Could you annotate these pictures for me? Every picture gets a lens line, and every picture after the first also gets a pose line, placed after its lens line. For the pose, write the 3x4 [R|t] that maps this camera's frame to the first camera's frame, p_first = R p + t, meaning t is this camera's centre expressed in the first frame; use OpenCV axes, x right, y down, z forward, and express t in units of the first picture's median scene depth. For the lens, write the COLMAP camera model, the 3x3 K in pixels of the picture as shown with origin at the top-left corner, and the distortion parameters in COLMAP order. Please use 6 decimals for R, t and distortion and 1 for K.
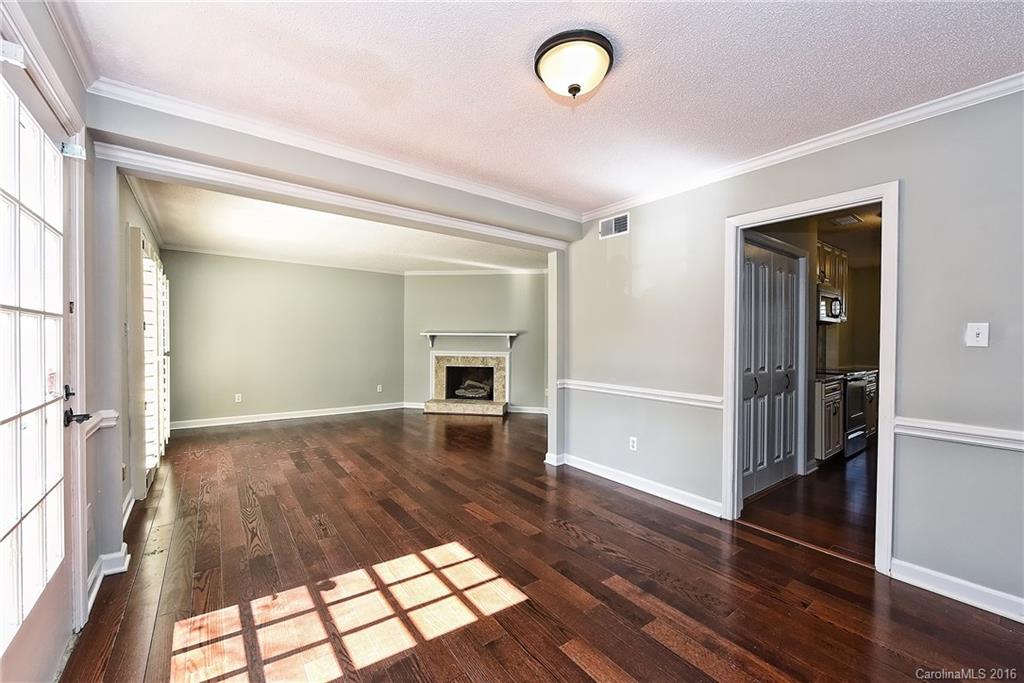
lens RADIAL K [[407.1, 0, 513.7], [0, 407.1, 341.8], [0, 0, 1]] dist [-0.000418, -0.000261]
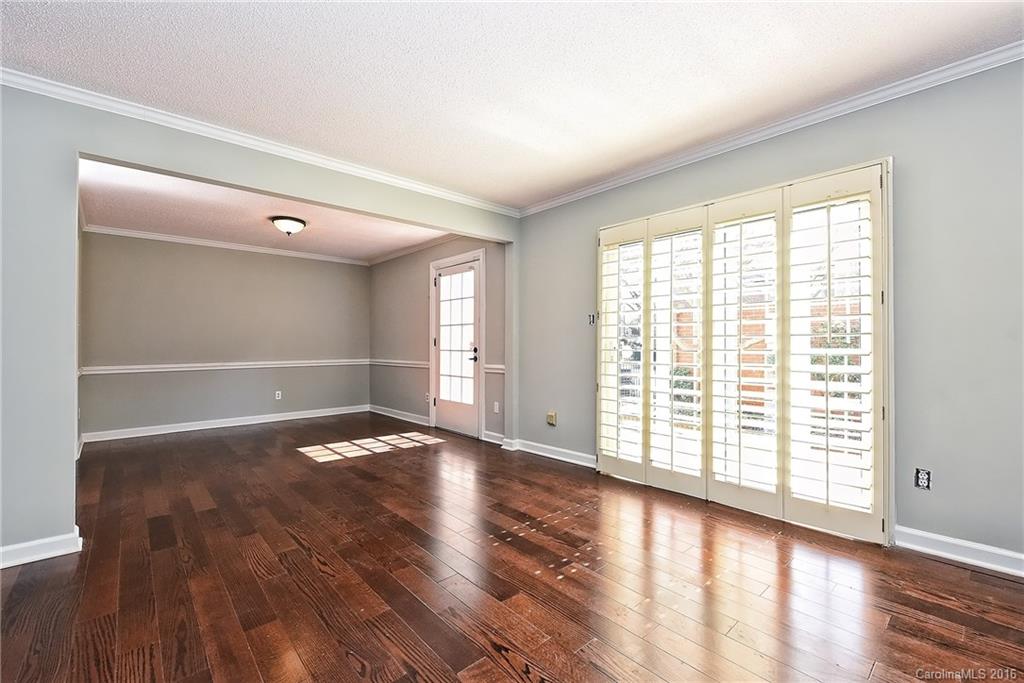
lens RADIAL K [[436.0, 0, 512.0], [0, 436.0, 341.5], [0, 0, 1]] dist [0.009082, 0.000041]
pose [[-0.996253, -0.004340, -0.086375, -0.337426], [-0.004366, 0.999990, 0.000104, 0.019634], [0.086374, 0.000481, -0.996263, 1.275329]]
